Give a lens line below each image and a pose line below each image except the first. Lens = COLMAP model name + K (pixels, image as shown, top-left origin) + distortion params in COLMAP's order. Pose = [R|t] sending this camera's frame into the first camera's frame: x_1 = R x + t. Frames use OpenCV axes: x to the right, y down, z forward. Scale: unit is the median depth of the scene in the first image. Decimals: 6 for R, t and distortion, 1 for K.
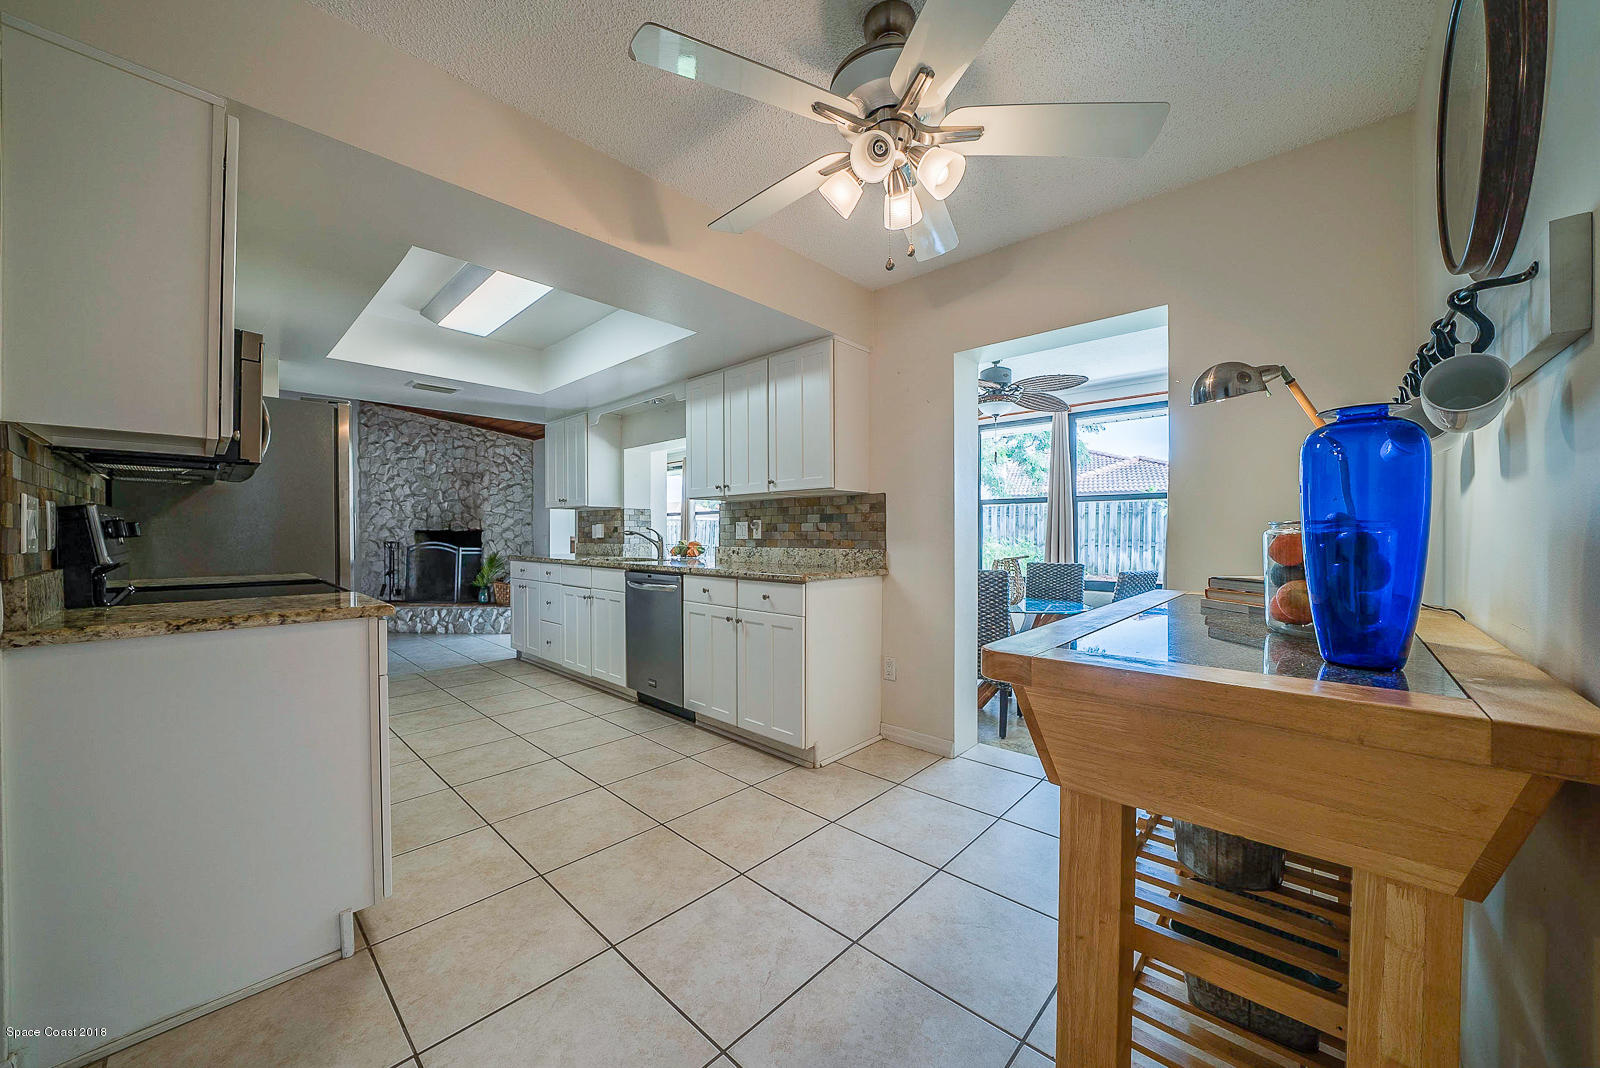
lens RADIAL K [[602.5, 0, 796.1], [0, 602.5, 539.5], [0, 0, 1]] dist [0.000240, 0.000024]
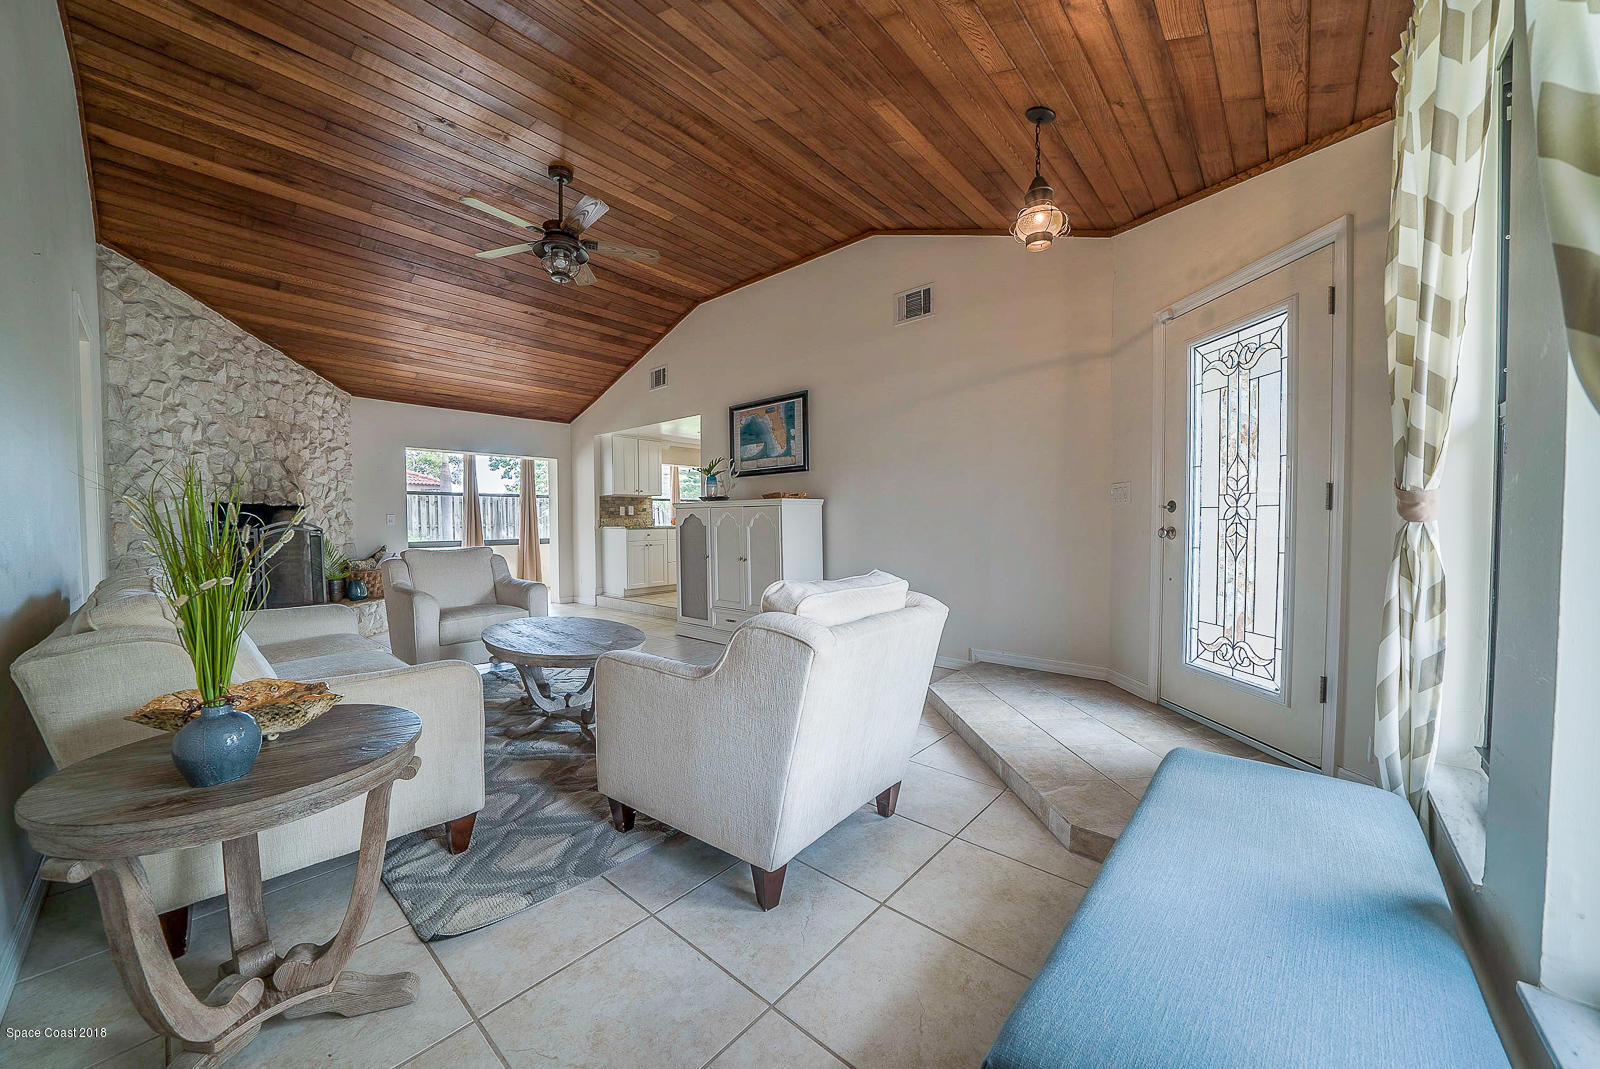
lens RADIAL K [[559.8, 0, 801.6], [0, 559.8, 536.3], [0, 0, 1]] dist [-0.000605, 0.000174]
pose [[-0.057229, -0.027908, 0.997971, -1.258100], [0.015318, 0.999467, 0.028828, 0.011717], [-0.998244, 0.016937, -0.056771, 0.453632]]
